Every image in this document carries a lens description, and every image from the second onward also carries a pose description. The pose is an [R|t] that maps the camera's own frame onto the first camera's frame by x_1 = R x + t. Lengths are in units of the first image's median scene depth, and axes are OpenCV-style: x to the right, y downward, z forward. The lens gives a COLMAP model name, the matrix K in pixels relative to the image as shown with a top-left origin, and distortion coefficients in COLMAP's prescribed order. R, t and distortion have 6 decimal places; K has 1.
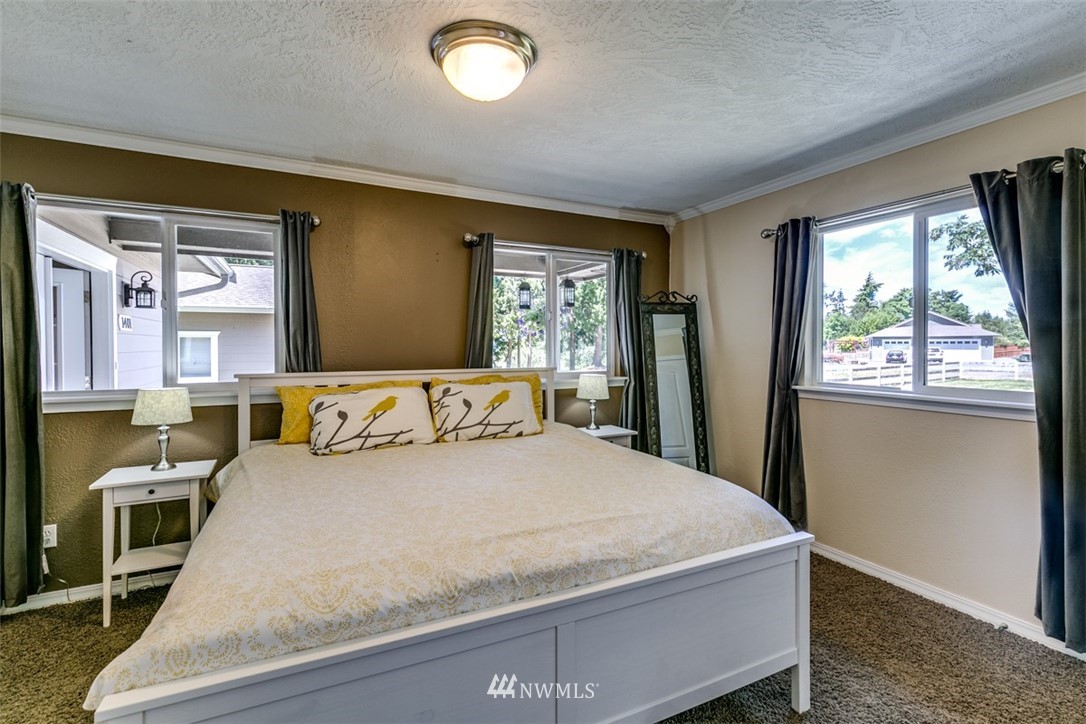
lens RADIAL K [[492.6, 0, 539.1], [0, 492.6, 360.2], [0, 0, 1]] dist [0.002504, 0.000218]
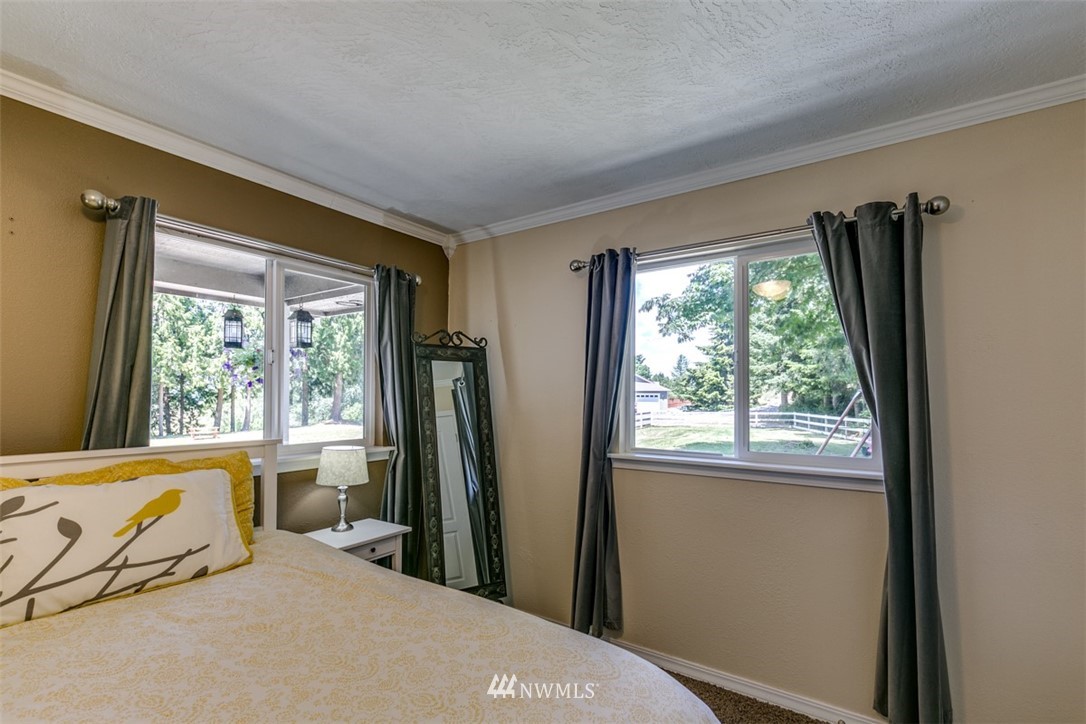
lens RADIAL K [[500.3, 0, 538.4], [0, 500.3, 386.9], [0, 0, 1]] dist [0.006065, -0.000312]
pose [[0.875861, 0.014630, 0.482341, 0.012388], [0.009552, 0.998819, -0.047640, -0.016893], [-0.482469, 0.046334, 0.874687, 0.275342]]
